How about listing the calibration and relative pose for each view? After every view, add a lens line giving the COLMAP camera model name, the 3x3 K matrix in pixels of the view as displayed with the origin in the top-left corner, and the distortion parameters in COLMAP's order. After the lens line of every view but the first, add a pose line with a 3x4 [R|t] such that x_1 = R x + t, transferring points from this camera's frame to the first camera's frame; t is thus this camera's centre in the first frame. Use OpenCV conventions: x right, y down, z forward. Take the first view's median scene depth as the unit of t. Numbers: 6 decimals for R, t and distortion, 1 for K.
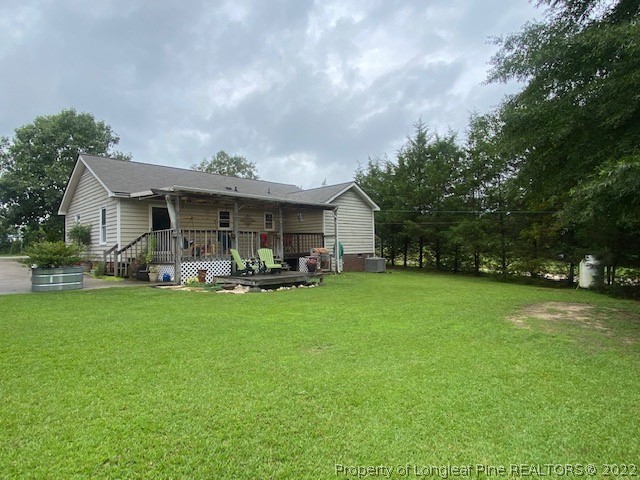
lens RADIAL K [[358.1, 0, 320.0], [0, 358.1, 240.0], [0, 0, 1]] dist [0.053758, -0.064836]
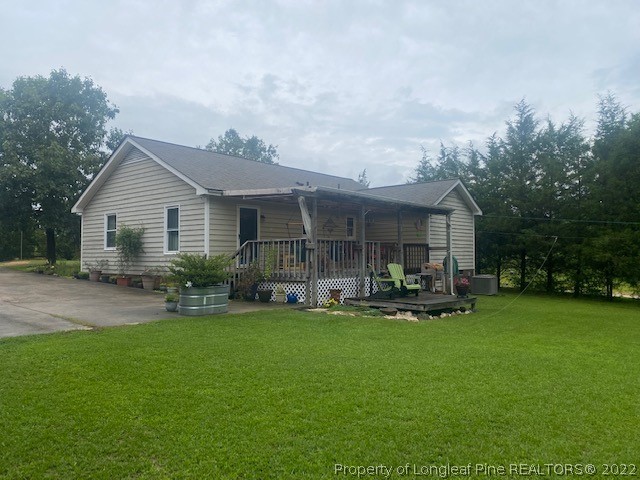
lens RADIAL K [[485.2, 0, 320.0], [0, 485.2, 240.0], [0, 0, 1]] dist [0.023976, -0.007064]
pose [[0.998858, 0.019672, 0.043545, -0.281954], [-0.019084, 0.999722, -0.013871, -0.008435], [-0.043806, 0.013024, 0.998955, -0.053253]]
